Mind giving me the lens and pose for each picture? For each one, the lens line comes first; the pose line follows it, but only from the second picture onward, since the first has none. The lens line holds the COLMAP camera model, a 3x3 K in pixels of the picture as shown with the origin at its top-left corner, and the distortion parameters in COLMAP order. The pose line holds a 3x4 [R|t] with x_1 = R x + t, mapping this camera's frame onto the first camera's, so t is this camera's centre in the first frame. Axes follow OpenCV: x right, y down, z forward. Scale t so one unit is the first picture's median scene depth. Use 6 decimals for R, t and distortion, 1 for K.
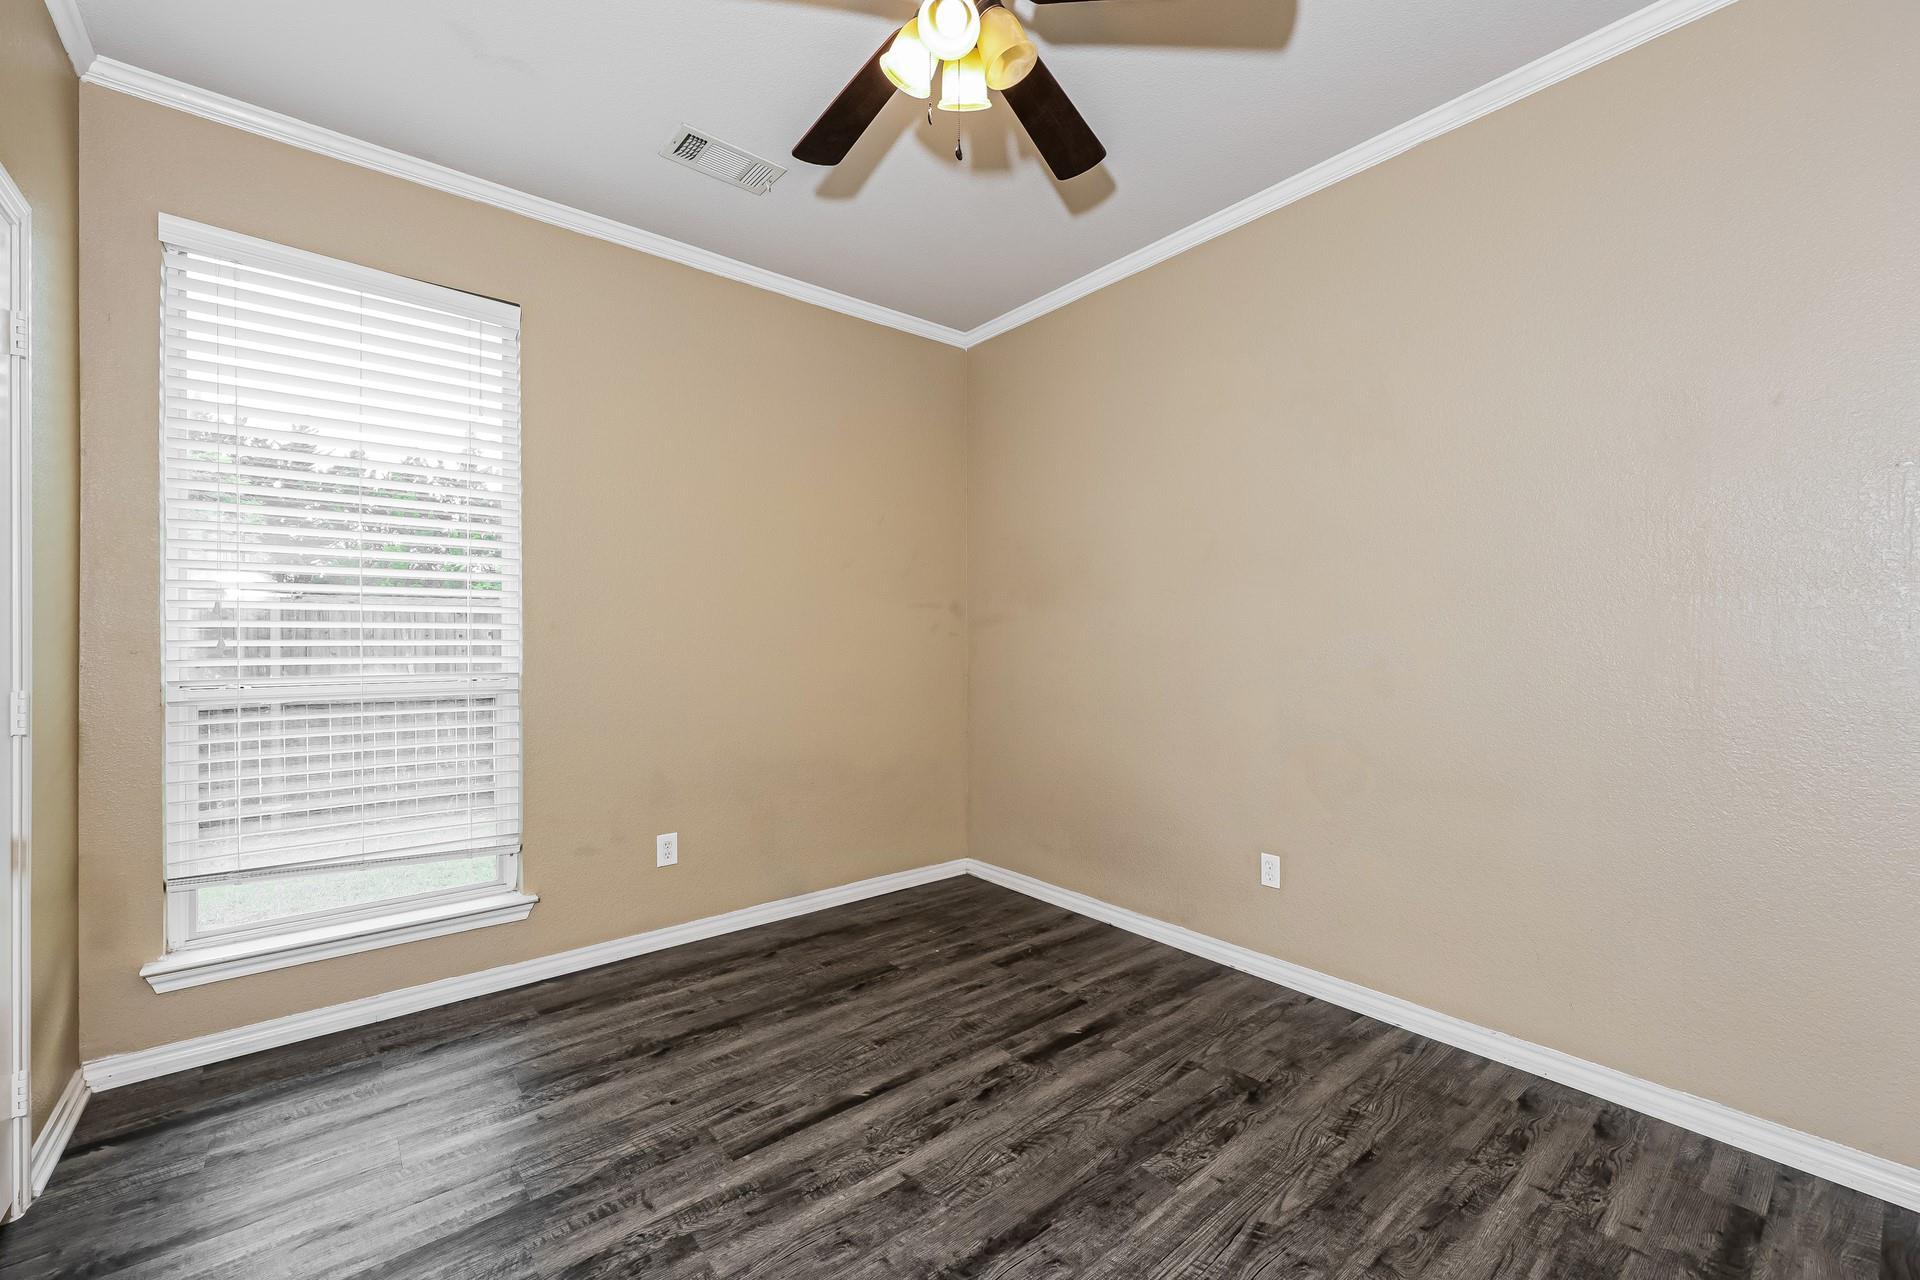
lens RADIAL K [[788.8, 0, 938.3], [0, 788.8, 640.7], [0, 0, 1]] dist [0.018035, -0.000255]
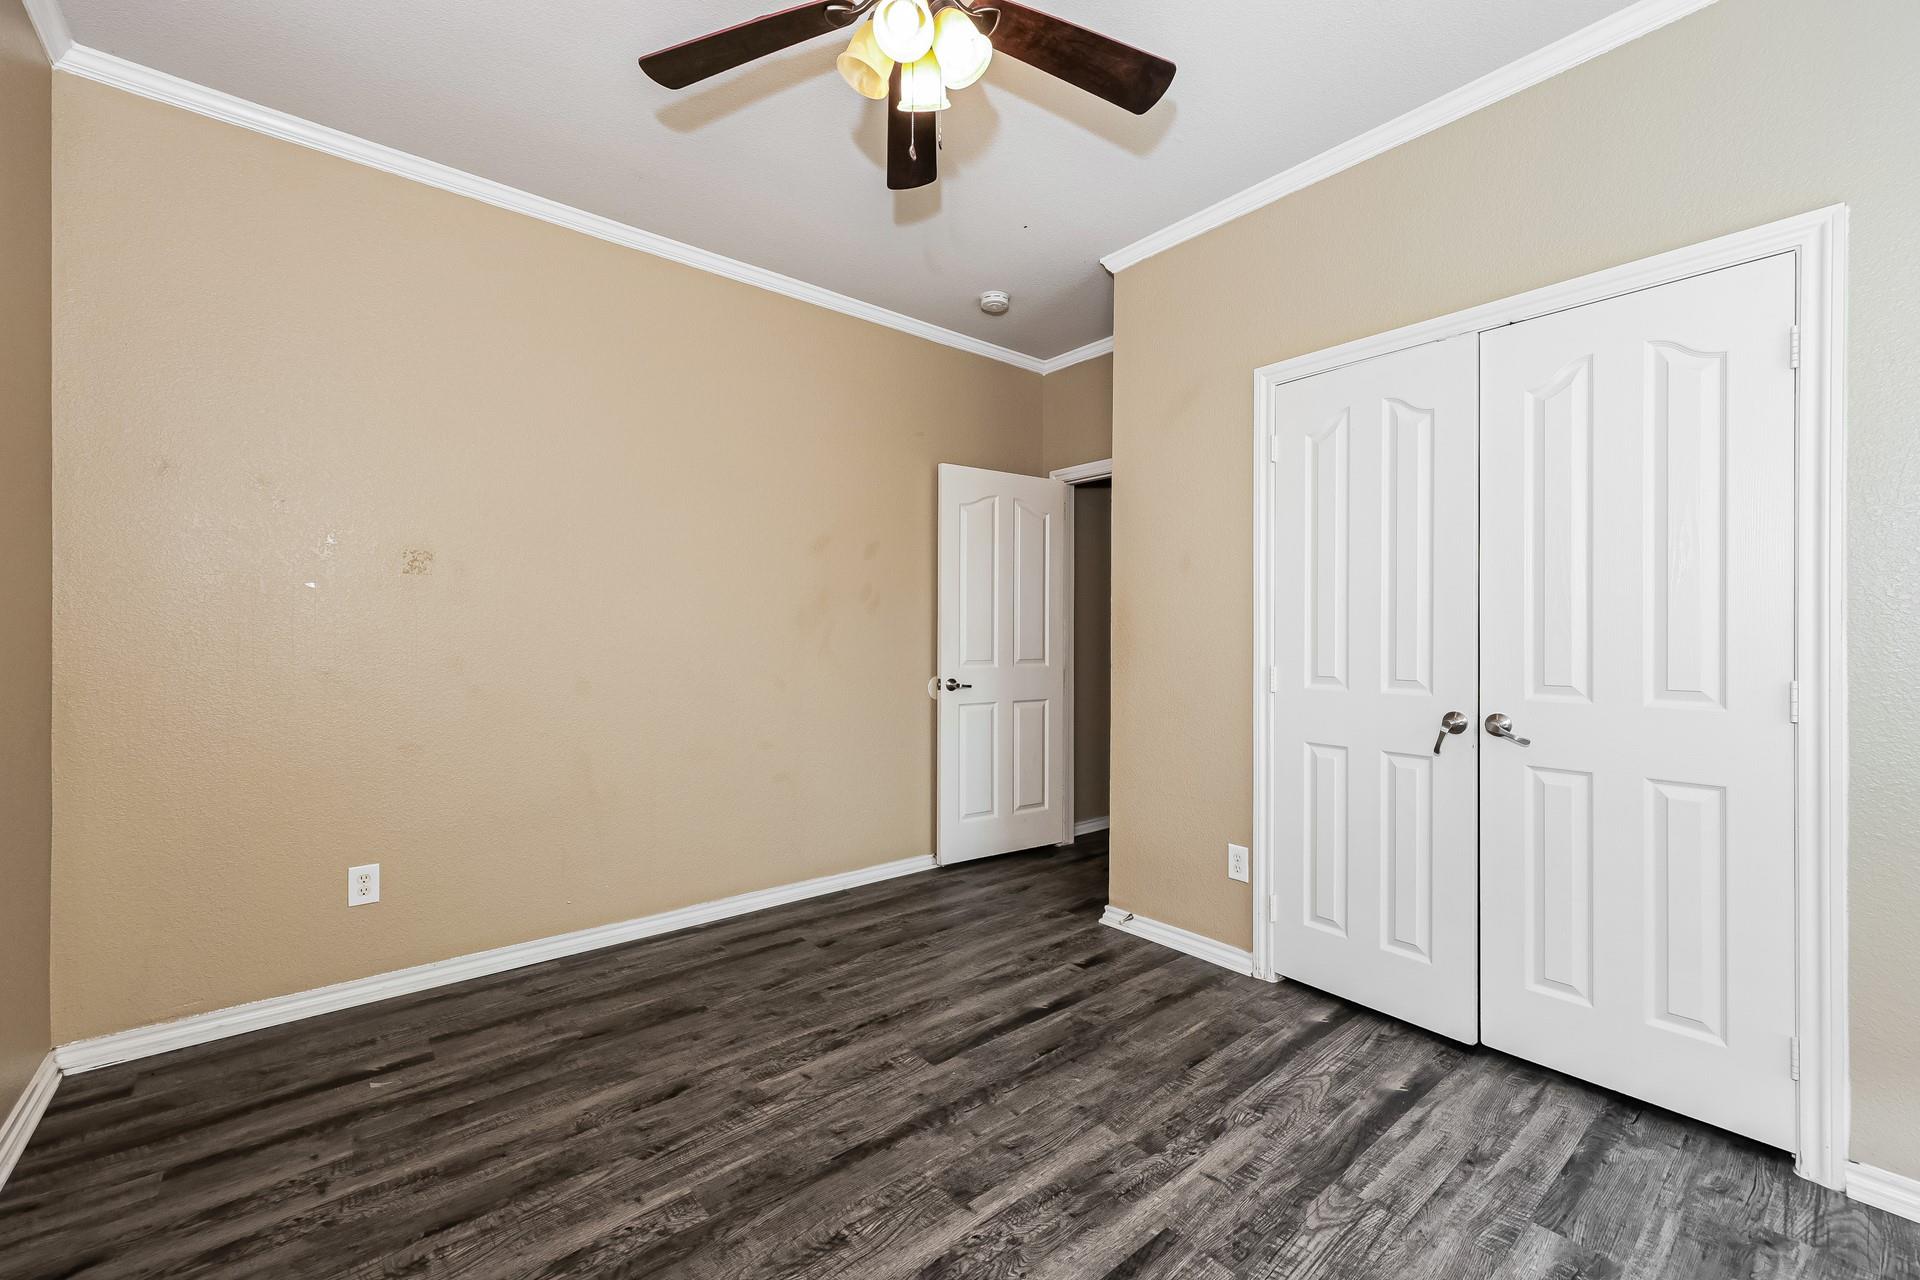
lens RADIAL K [[788.8, 0, 938.3], [0, 788.8, 640.7], [0, 0, 1]] dist [0.018035, -0.000255]
pose [[-0.999953, 0.003683, -0.008938, -0.000255], [0.003668, 0.999992, 0.001632, 0.006717], [0.008944, 0.001599, -0.999959, 2.001366]]
